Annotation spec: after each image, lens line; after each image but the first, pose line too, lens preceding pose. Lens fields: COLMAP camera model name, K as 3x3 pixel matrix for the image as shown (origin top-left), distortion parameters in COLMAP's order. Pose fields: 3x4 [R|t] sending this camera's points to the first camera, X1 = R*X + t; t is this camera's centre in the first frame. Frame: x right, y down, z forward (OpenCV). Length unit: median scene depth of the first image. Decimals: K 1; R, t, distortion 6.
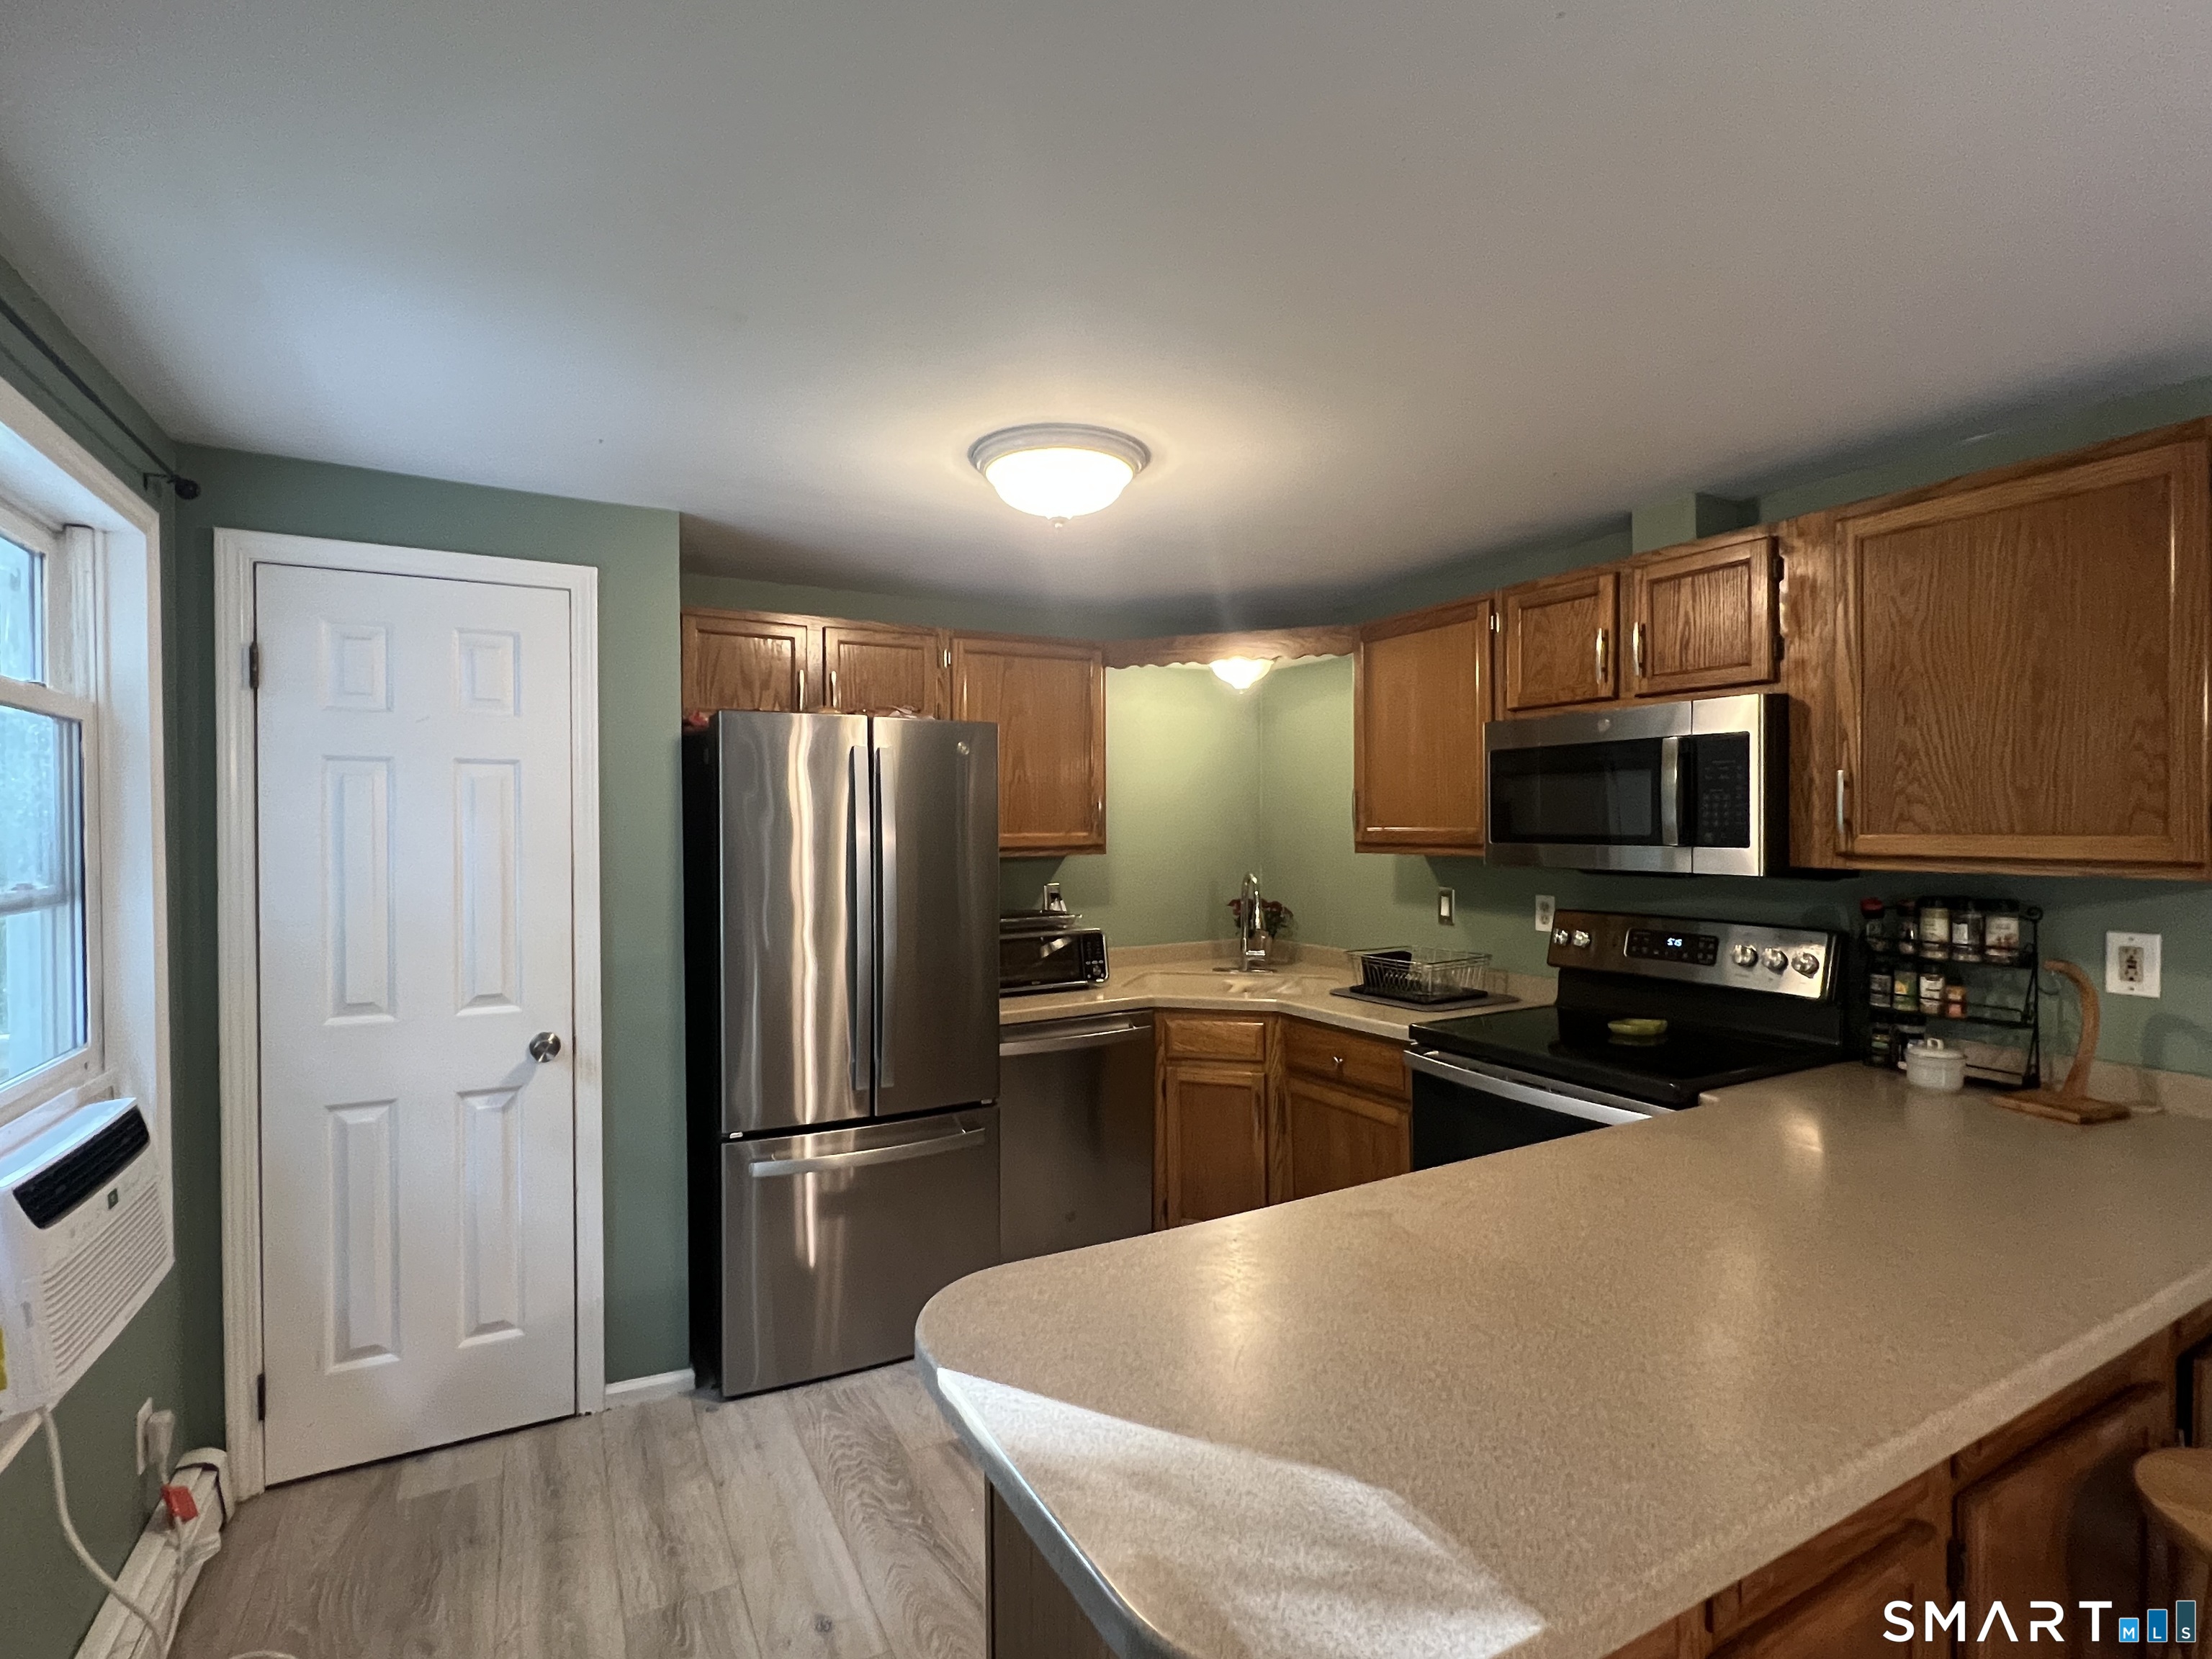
lens RADIAL K [[1051.5, 0, 1107.3], [0, 1051.5, 832.3], [0, 0, 1]] dist [-0.033014, -0.000504]
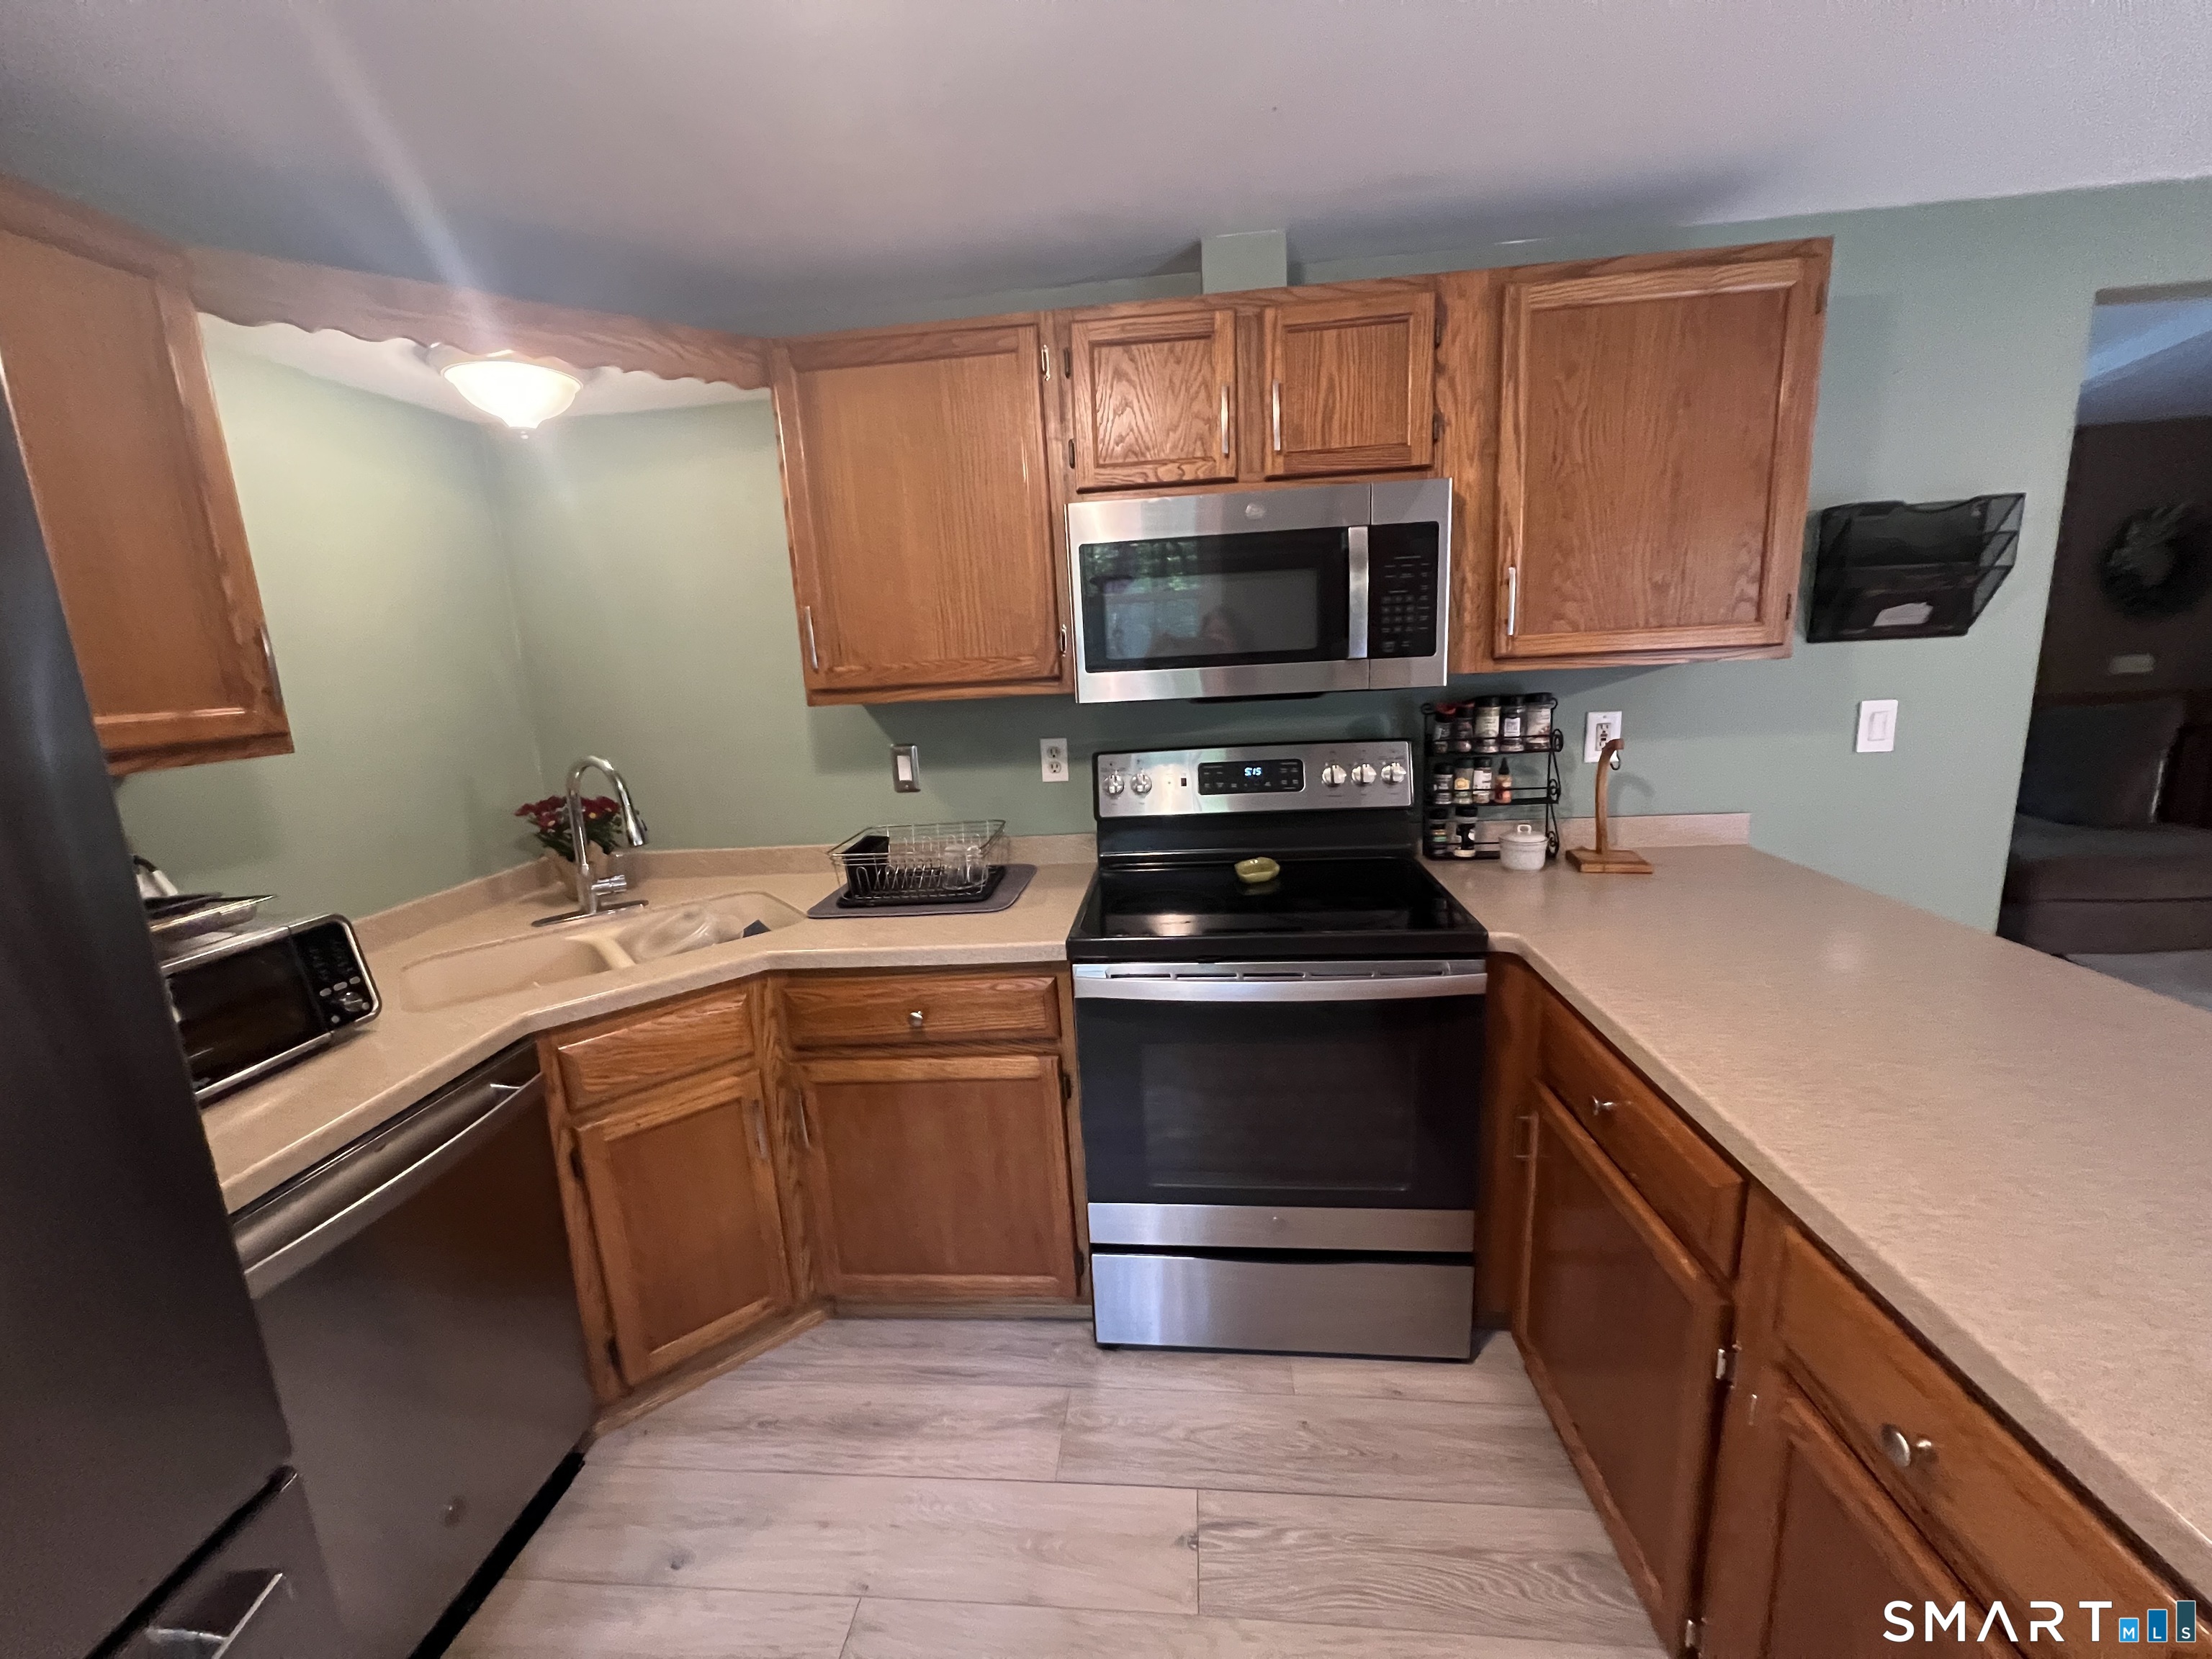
lens RADIAL K [[884.2, 0, 1104.0], [0, 884.2, 827.9], [0, 0, 1]] dist [-0.000958, 0.000096]
pose [[0.561772, -0.185052, 0.806330, -0.171884], [0.057248, 0.981021, 0.185259, 0.002669], [-0.825309, -0.057912, 0.561704, 0.692867]]
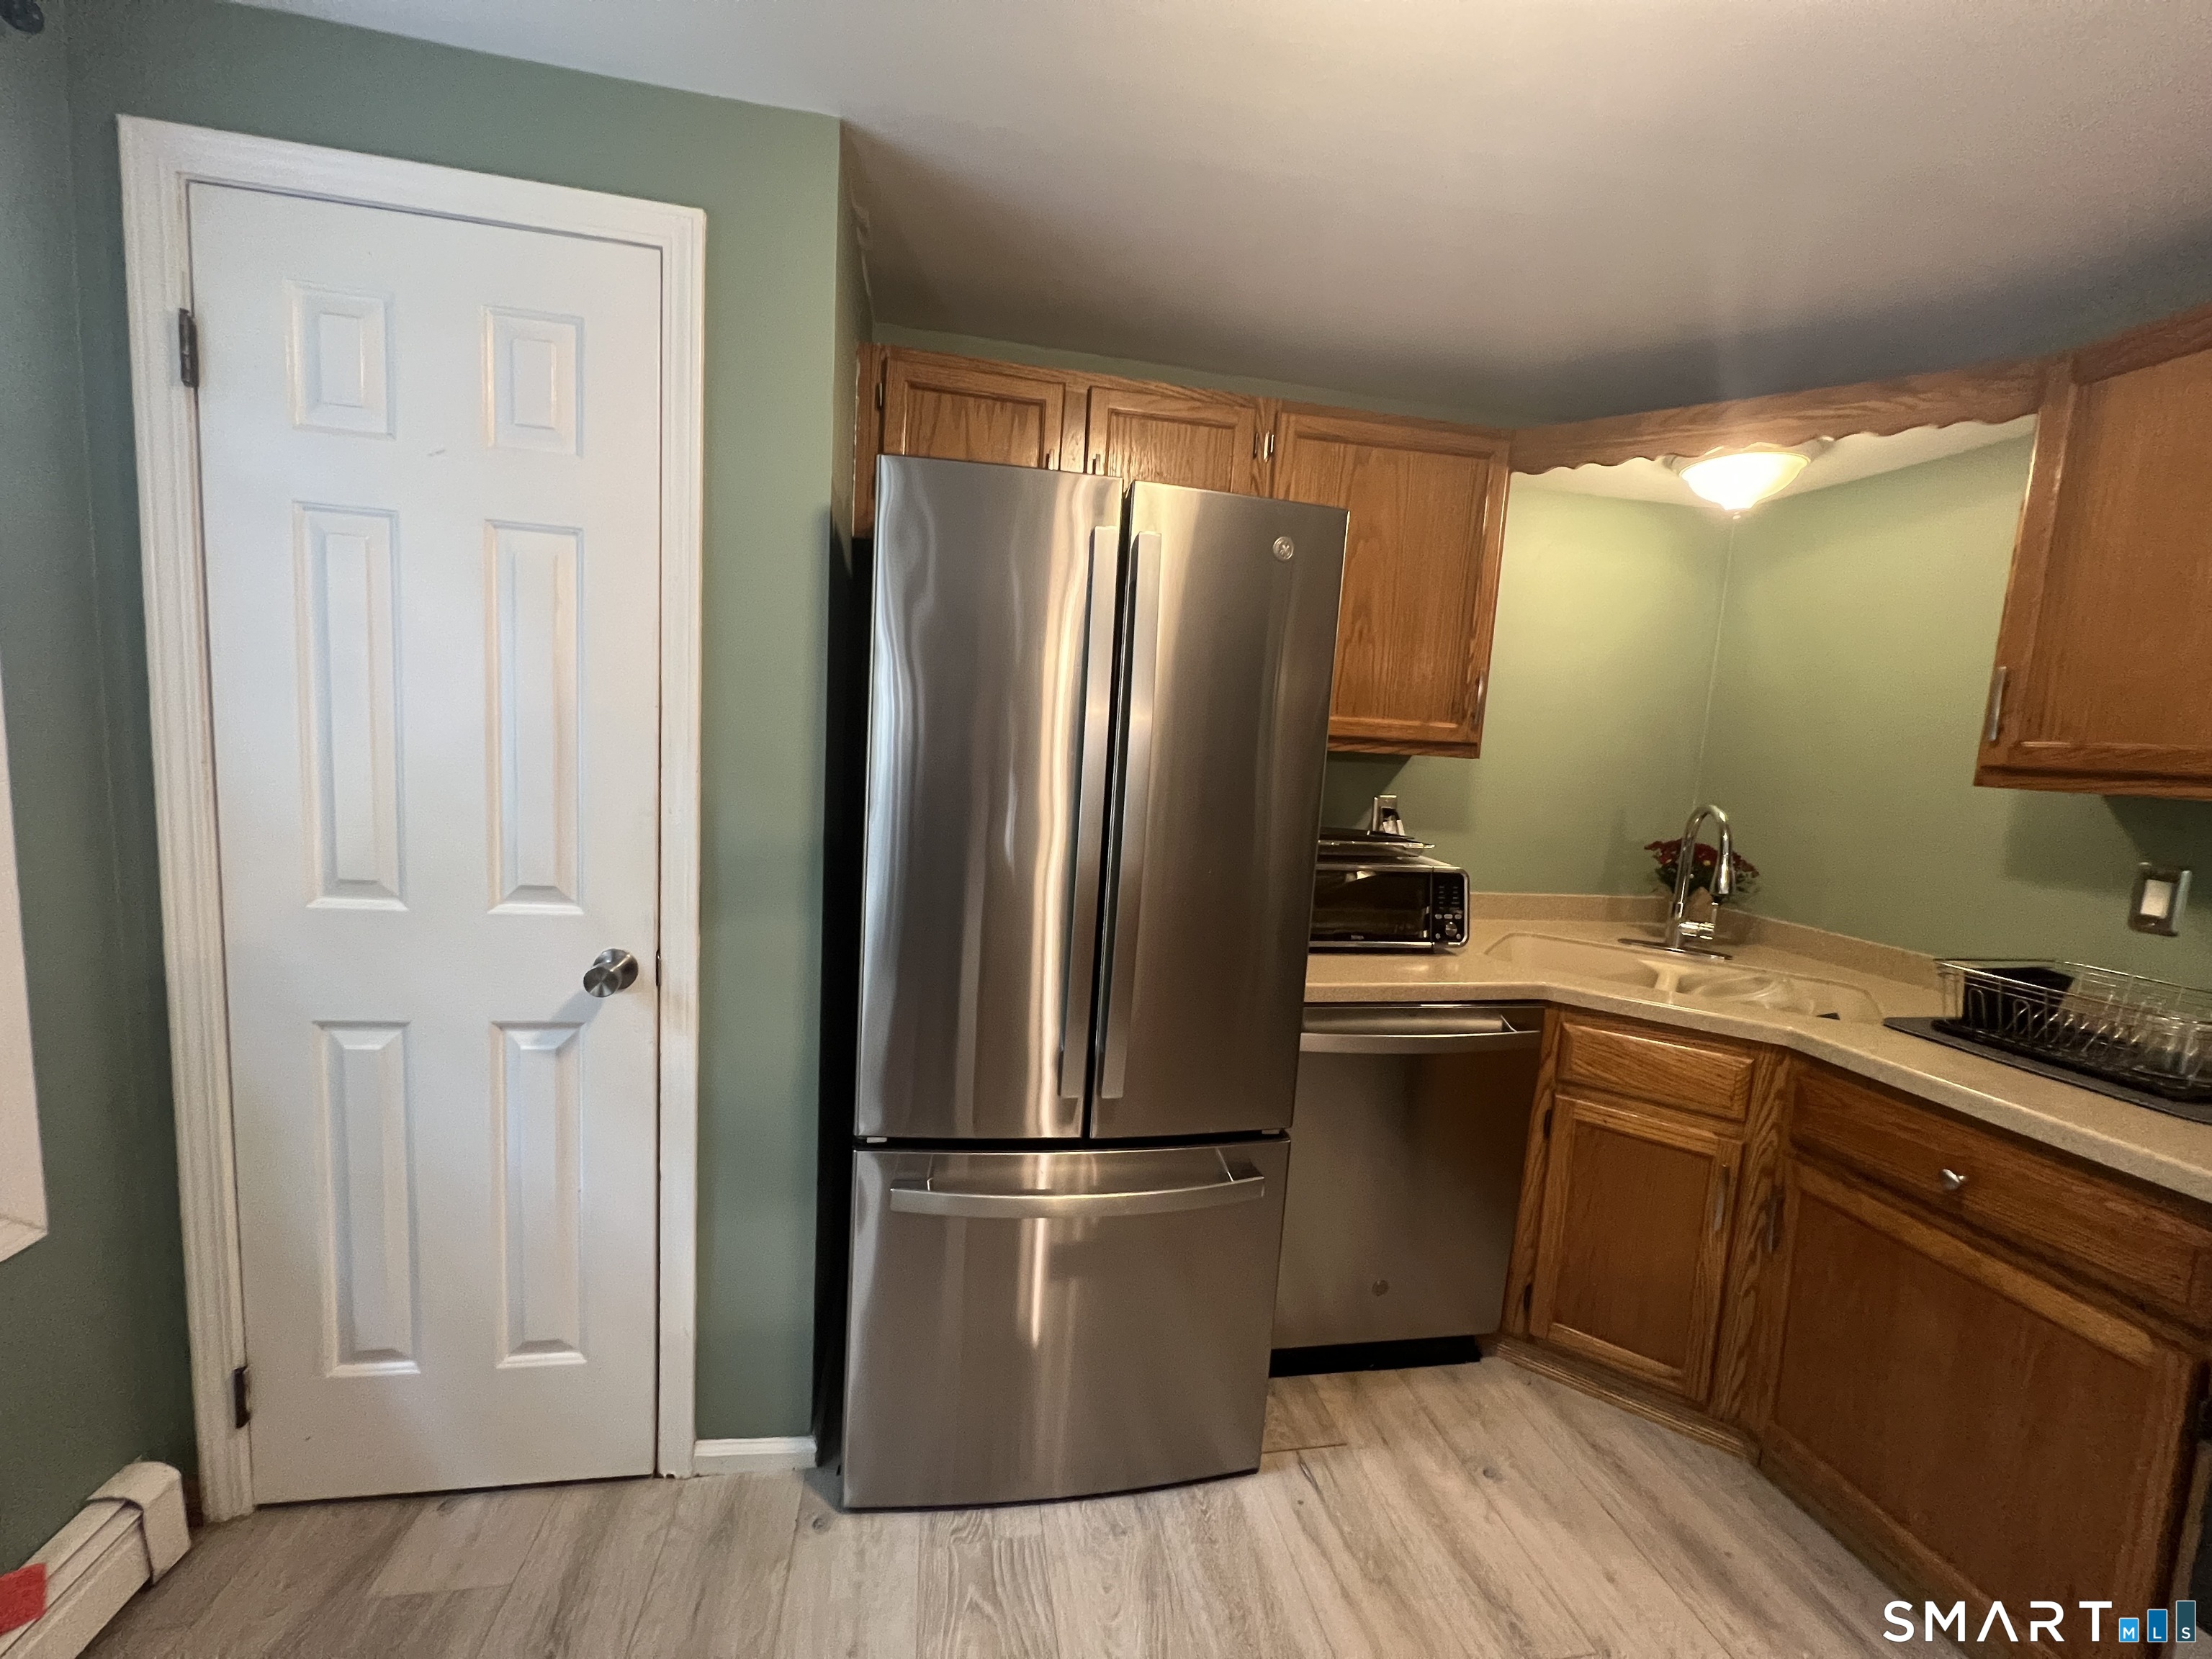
lens RADIAL K [[884.2, 0, 1099.0], [0, 884.2, 828.2], [0, 0, 1]] dist [-0.000958, 0.000096]
pose [[0.946210, 0.096406, -0.308858, -0.075251], [-0.068205, 0.992560, 0.100862, 0.035254], [0.316284, -0.074371, 0.945745, 0.542024]]
